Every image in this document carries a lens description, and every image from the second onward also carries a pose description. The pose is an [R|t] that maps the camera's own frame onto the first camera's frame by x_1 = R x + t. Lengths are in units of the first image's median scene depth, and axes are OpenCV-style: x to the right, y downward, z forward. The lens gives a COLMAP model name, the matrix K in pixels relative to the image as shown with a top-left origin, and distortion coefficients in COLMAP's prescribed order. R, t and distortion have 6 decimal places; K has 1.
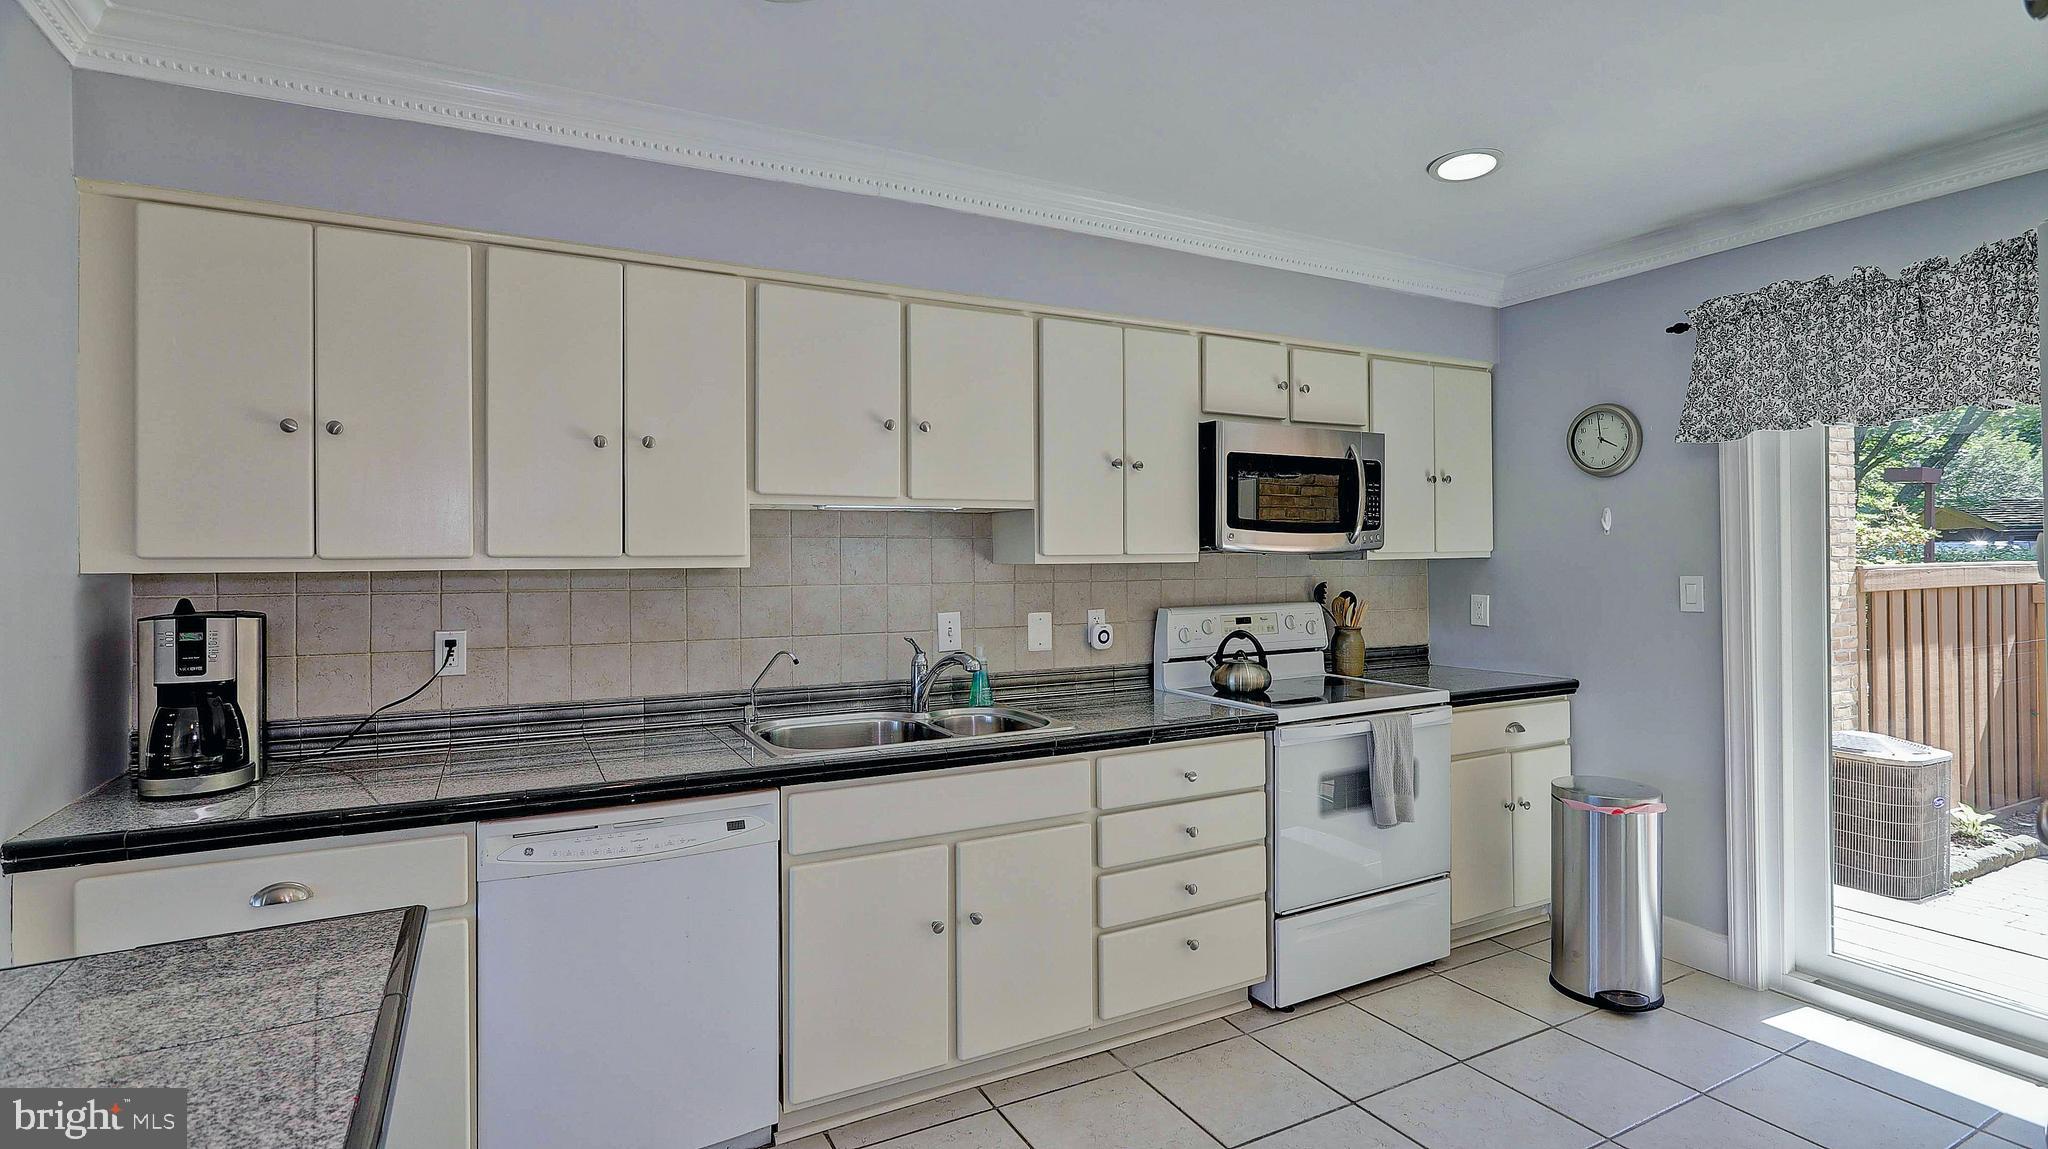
lens RADIAL K [[984.6, 0, 1021.0], [0, 984.6, 563.5], [0, 0, 1]] dist [-0.004275, 0.000438]
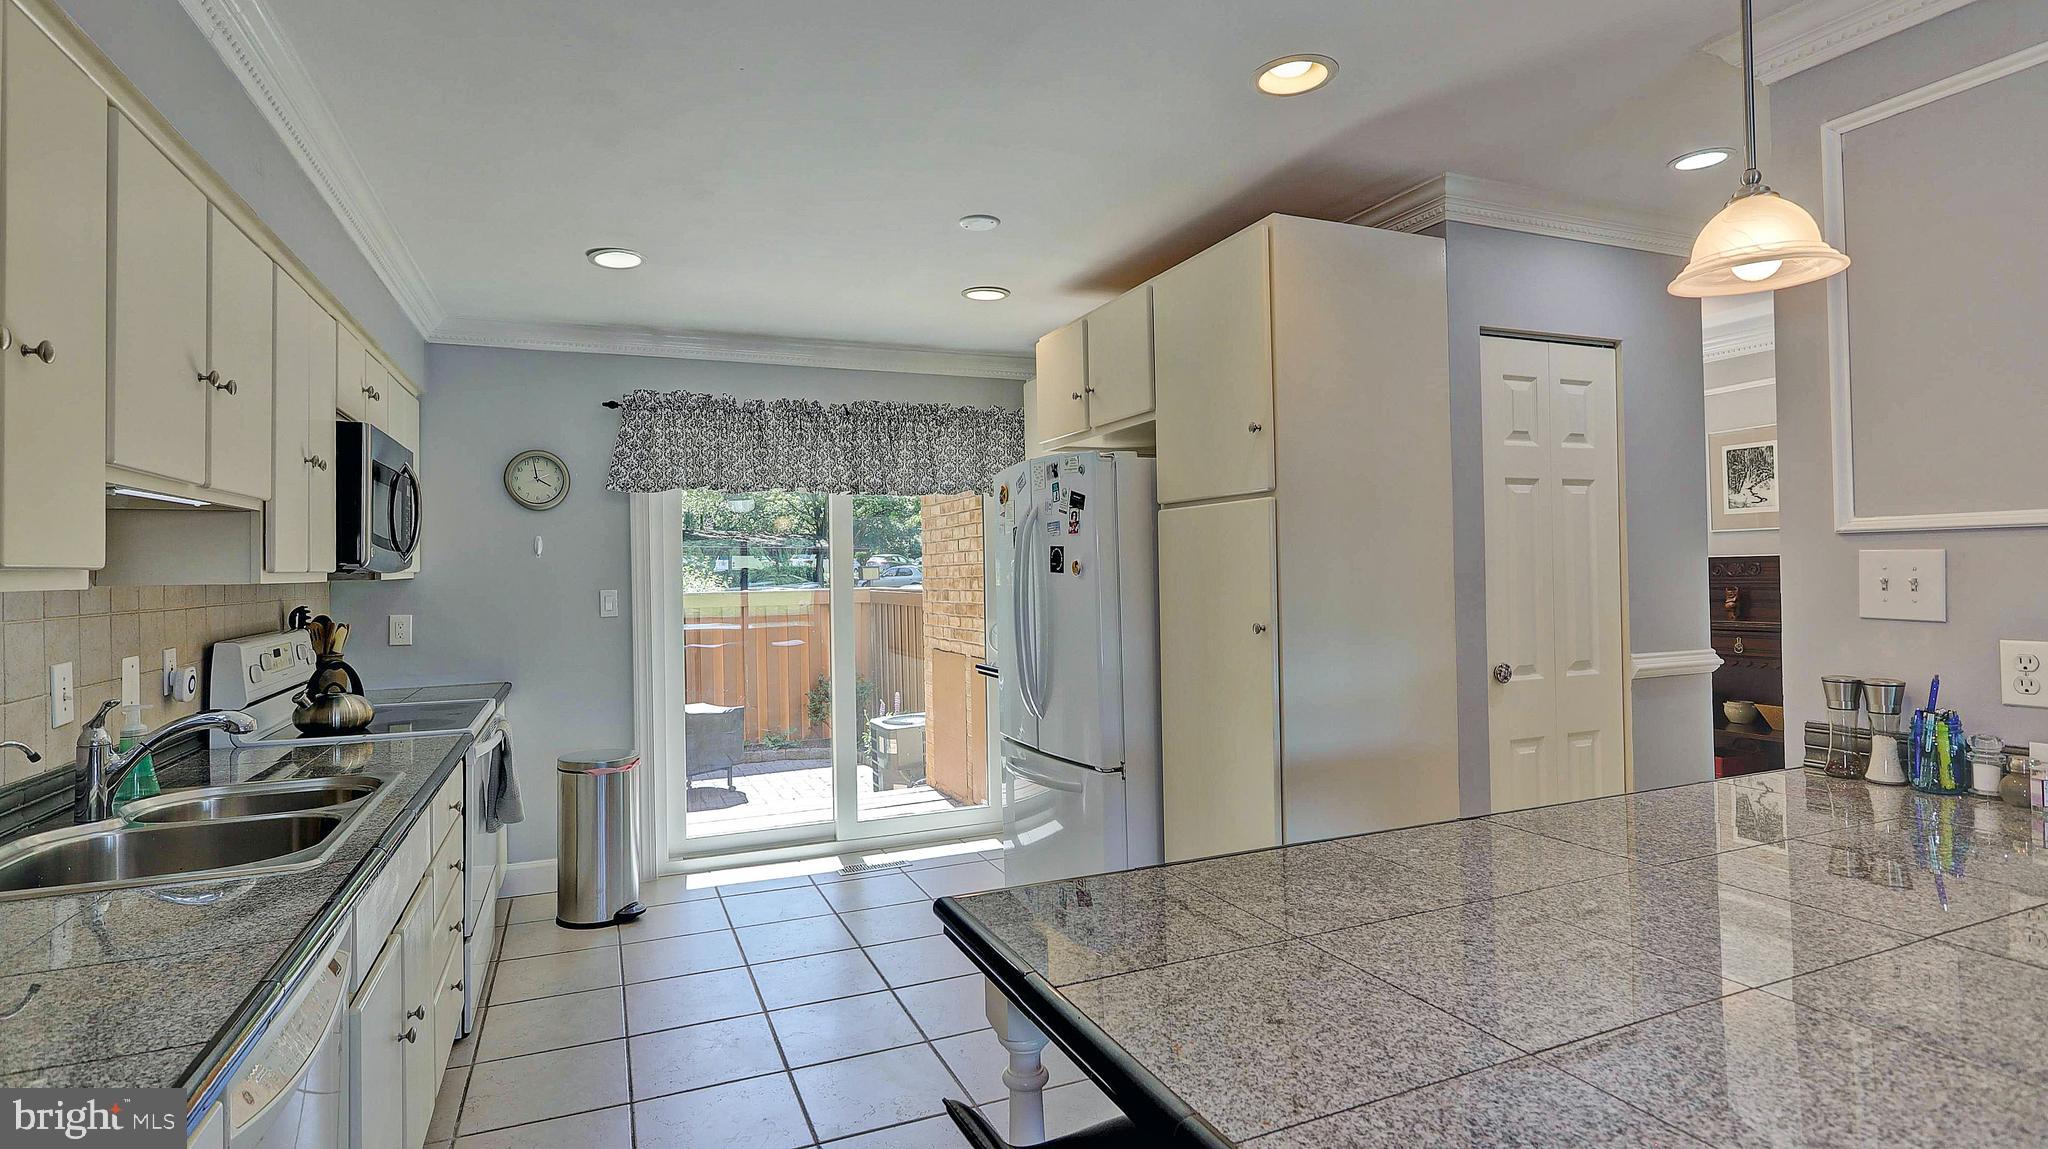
lens RADIAL K [[984.6, 0, 1016.7], [0, 984.6, 567.9], [0, 0, 1]] dist [-0.004275, 0.000438]
pose [[0.147069, 0.009400, 0.989082, -0.571565], [0.012548, 0.999857, -0.011369, 0.004446], [-0.989047, 0.014083, 0.146930, 0.263302]]
